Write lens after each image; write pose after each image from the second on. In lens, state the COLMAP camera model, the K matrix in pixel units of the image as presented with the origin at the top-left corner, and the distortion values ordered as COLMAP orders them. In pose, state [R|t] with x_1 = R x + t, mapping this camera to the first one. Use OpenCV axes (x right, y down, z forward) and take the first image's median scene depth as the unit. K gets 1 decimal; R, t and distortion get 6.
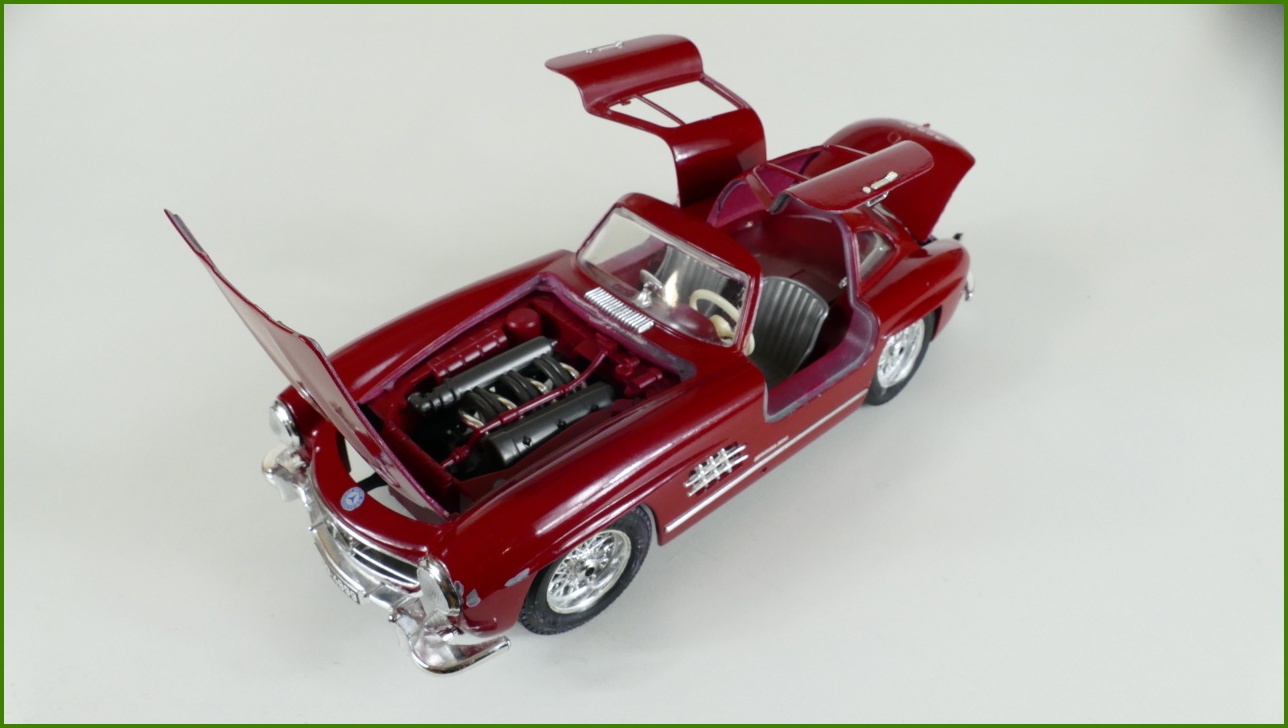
lens RADIAL K [[969.3, 0, 644.0], [0, 969.3, 364.0], [0, 0, 1]] dist [-0.050943, -0.000716]
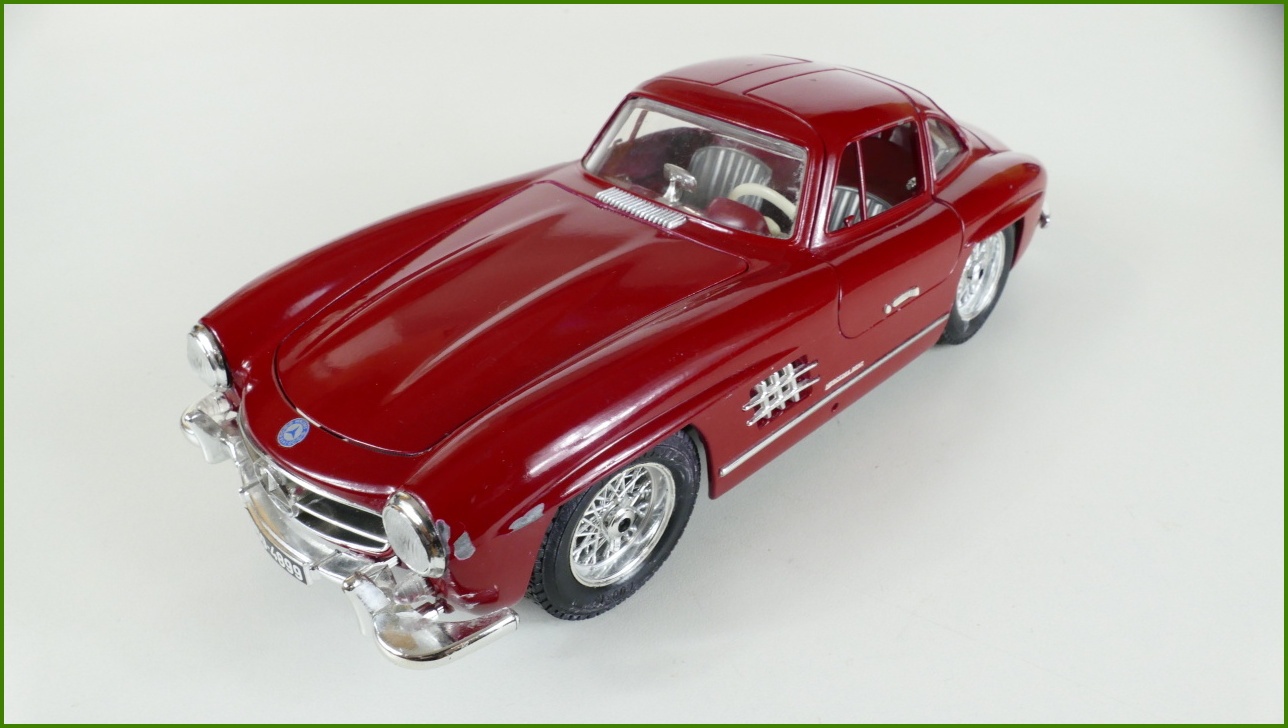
lens RADIAL K [[969.3, 0, 644.0], [0, 969.3, 364.0], [0, 0, 1]] dist [-0.050943, -0.000716]
pose [[0.999011, -0.040136, 0.019139, -0.049254], [0.041491, 0.996196, -0.076623, 0.148564], [-0.015991, 0.077341, 0.996876, 0.260977]]
